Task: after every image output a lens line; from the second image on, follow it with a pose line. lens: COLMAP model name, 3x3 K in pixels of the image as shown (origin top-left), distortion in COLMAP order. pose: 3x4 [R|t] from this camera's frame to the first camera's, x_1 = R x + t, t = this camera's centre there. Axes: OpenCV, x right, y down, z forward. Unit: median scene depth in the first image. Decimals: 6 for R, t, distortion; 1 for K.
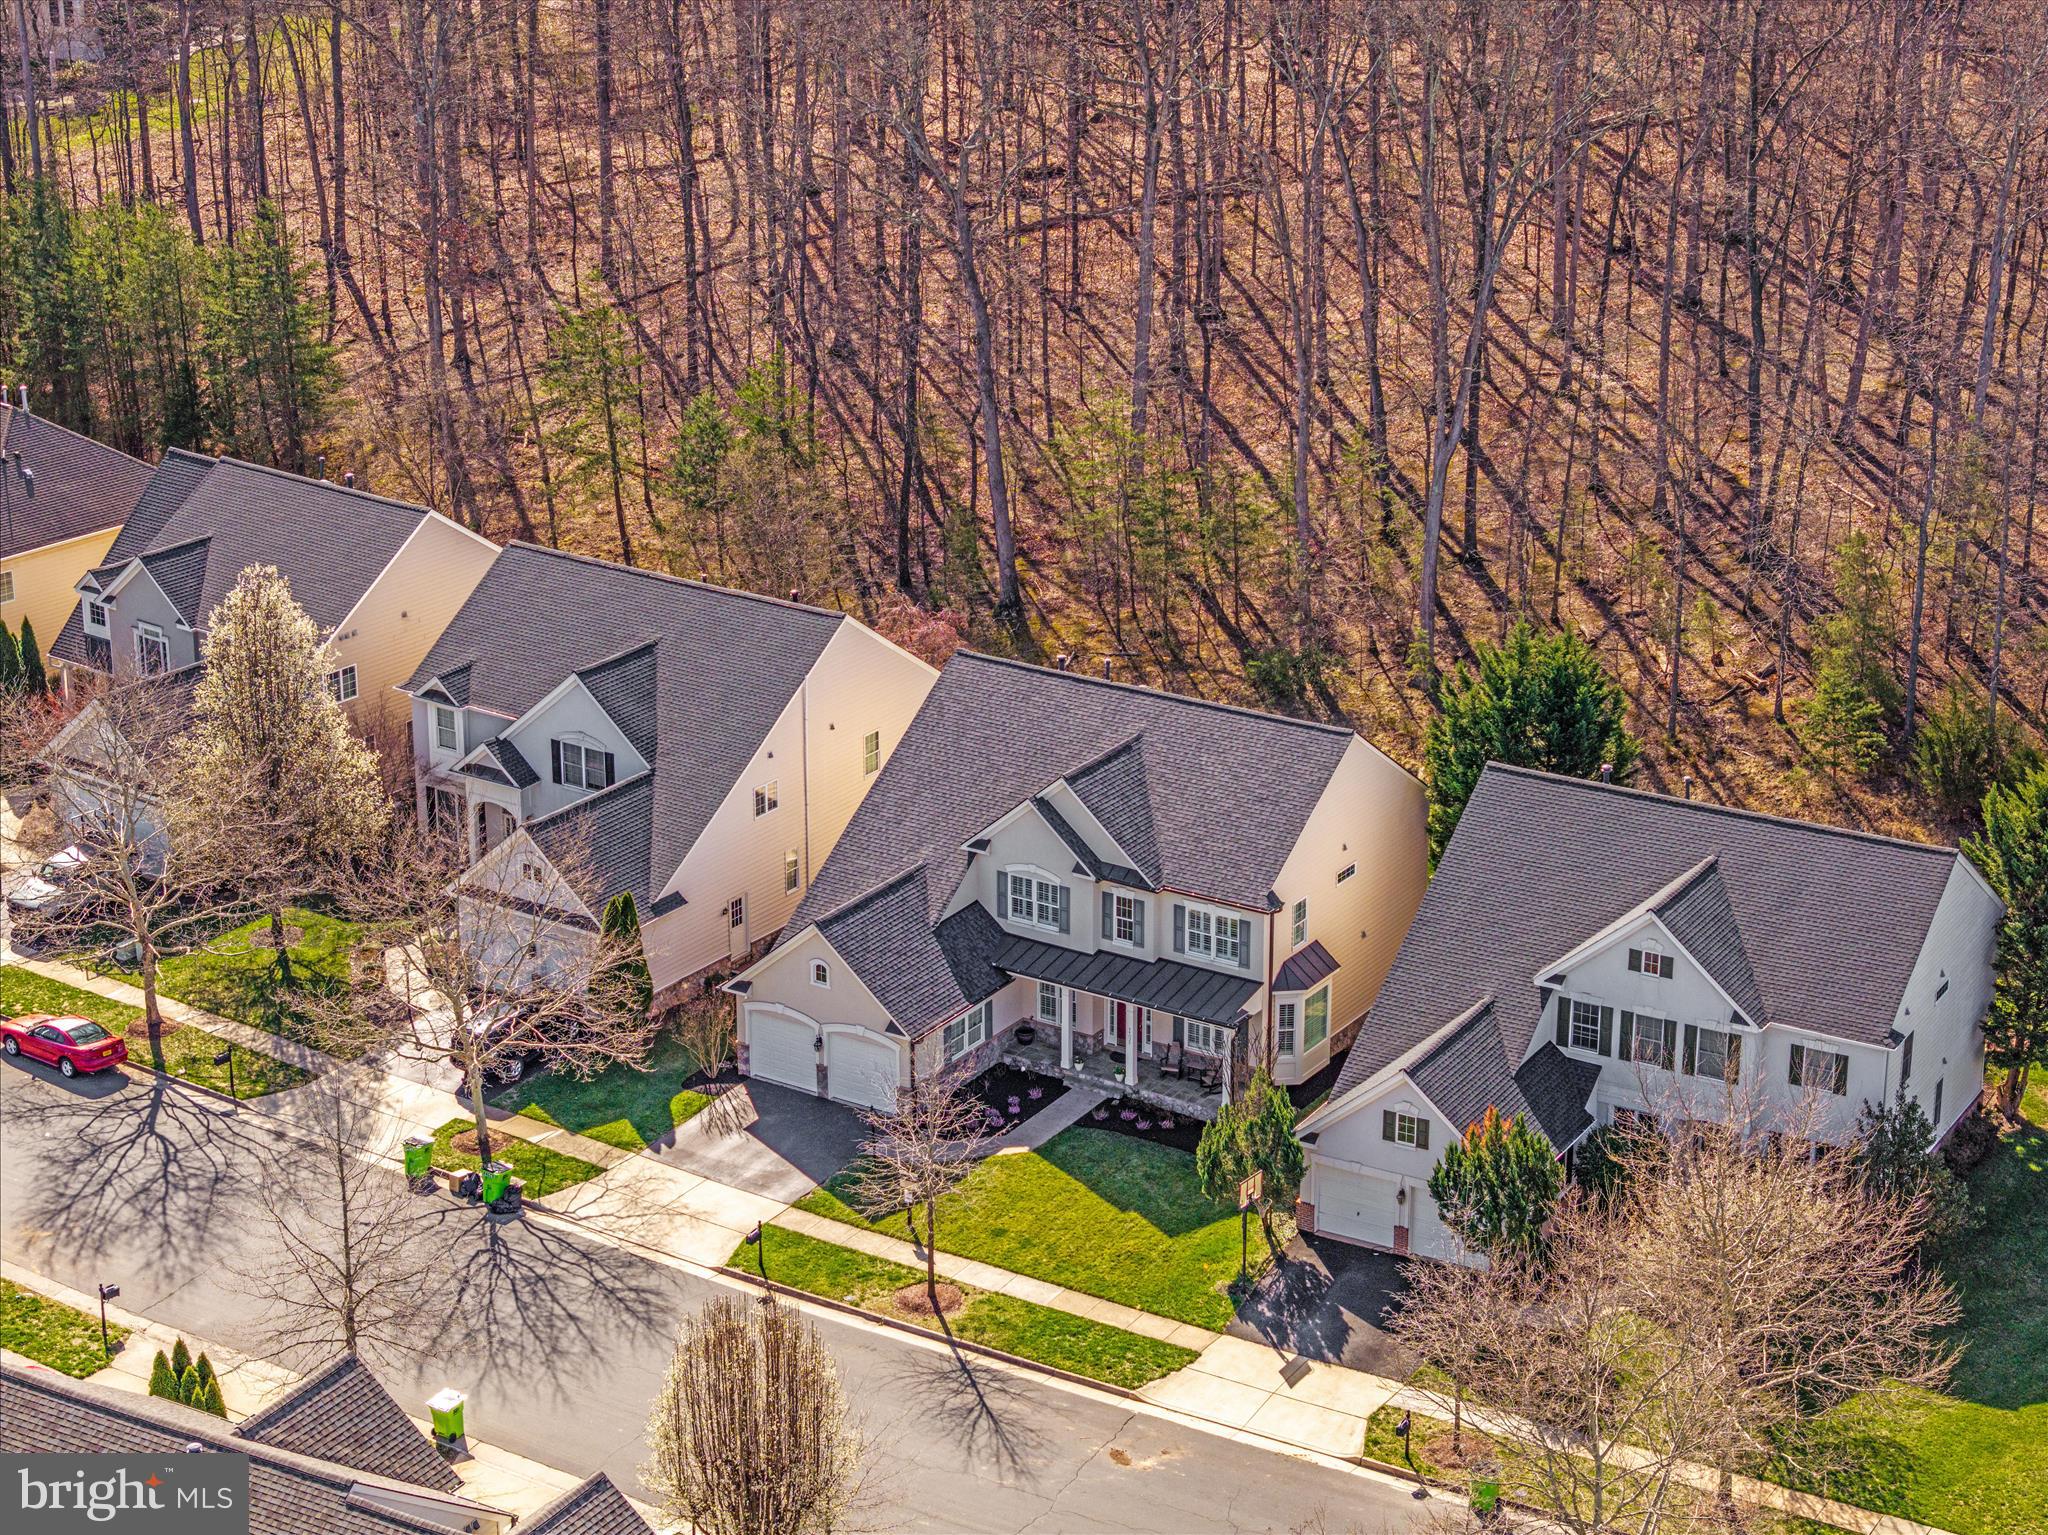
lens RADIAL K [[4043.0, 0, 1029.7], [0, 4043.0, 763.8], [0, 0, 1]] dist [-0.098179, 0.000000]
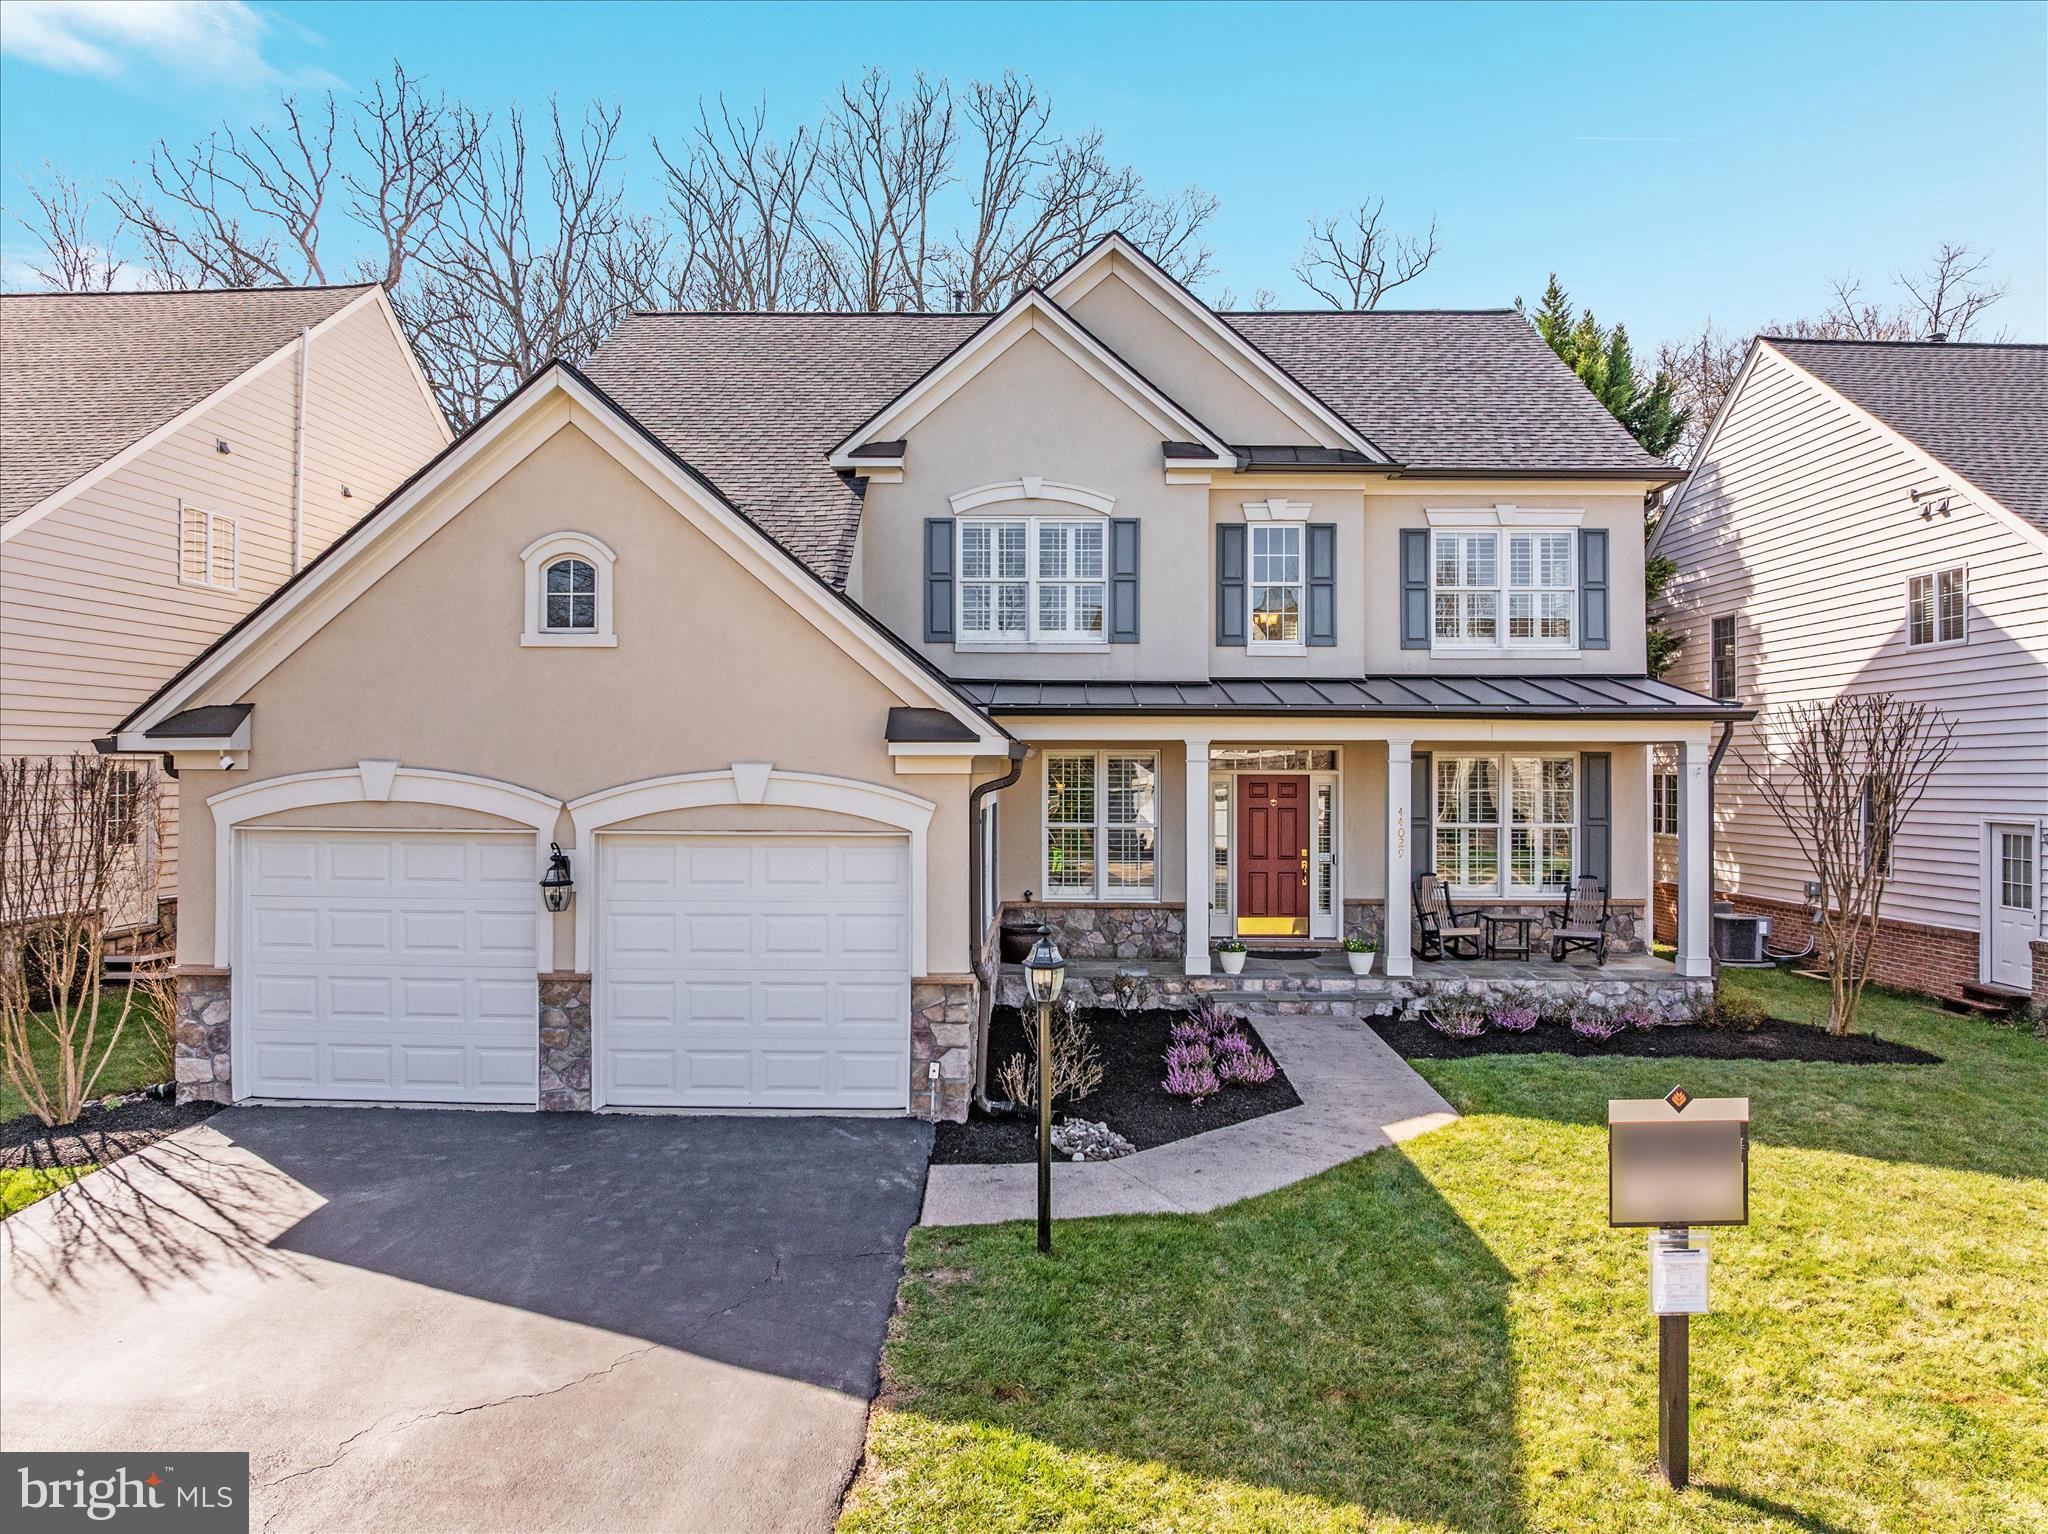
lens RADIAL K [[1425.1, 0, 1034.6], [0, 1425.1, 766.1], [0, 0, 1]] dist [-0.042458, -0.002043]
pose [[0.850004, 0.003039, 0.526767, -0.073763], [0.179101, 0.938744, -0.294419, 0.093995], [-0.495394, 0.344602, 0.797392, 0.903713]]
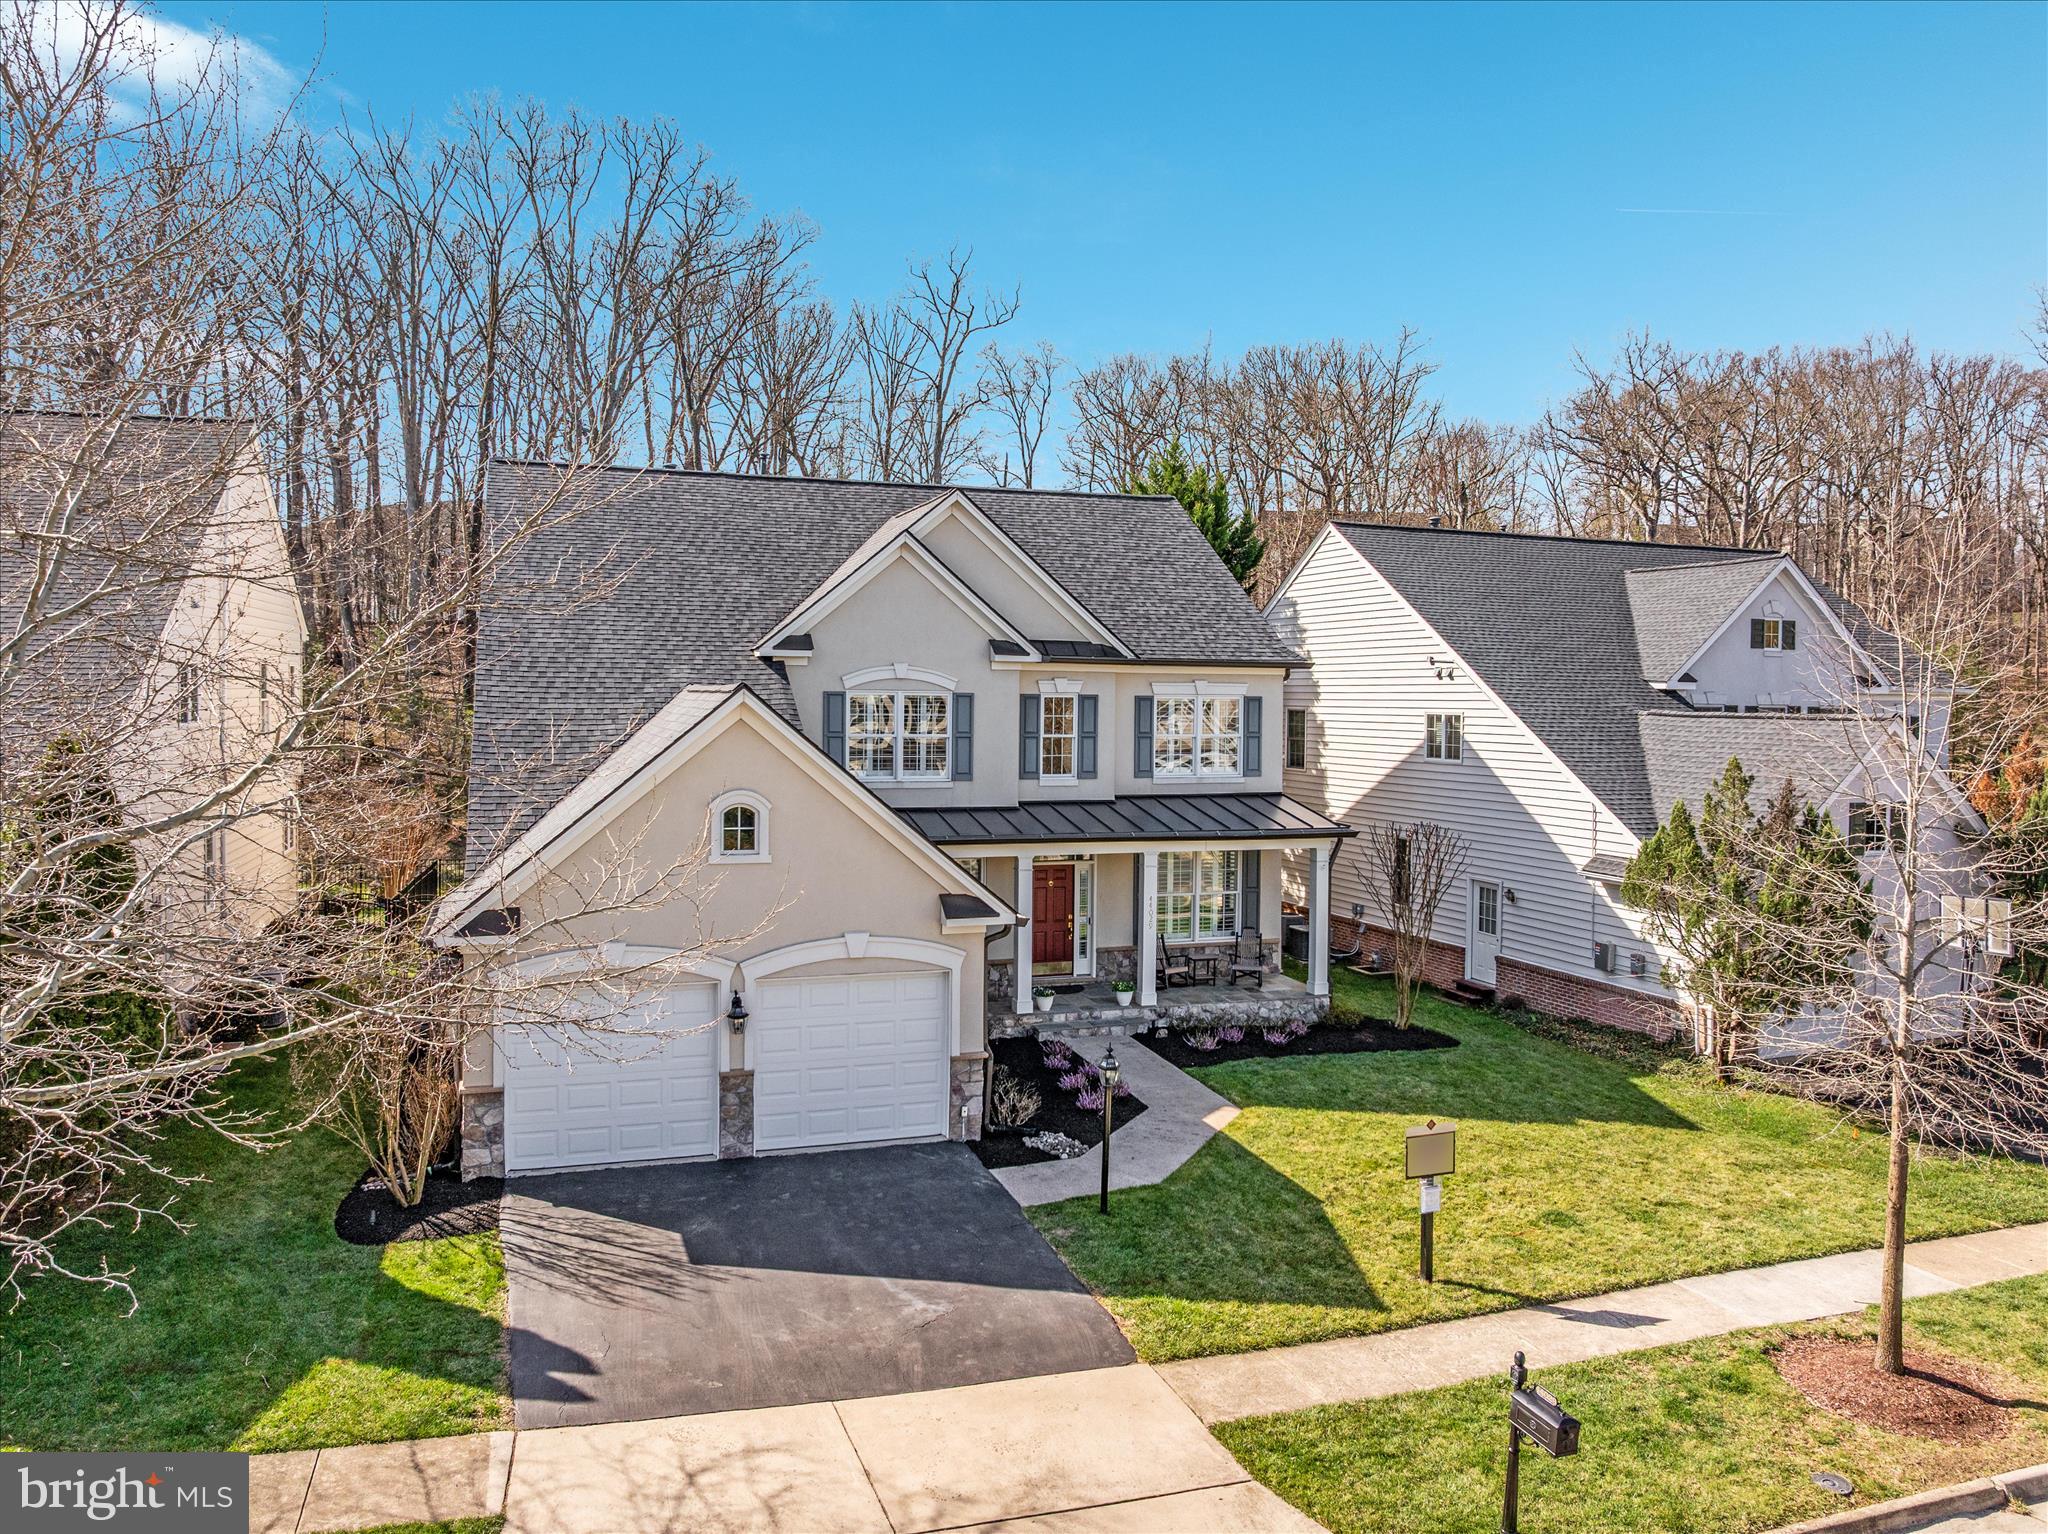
lens RADIAL K [[1425.1, 0, 1023.4], [0, 1425.1, 757.2], [0, 0, 1]] dist [-0.042458, -0.002043]
pose [[0.624135, -0.027356, 0.780838, -0.144125], [0.258588, 0.950297, -0.173401, 0.076464], [-0.737284, 0.310140, 0.600187, 0.879171]]
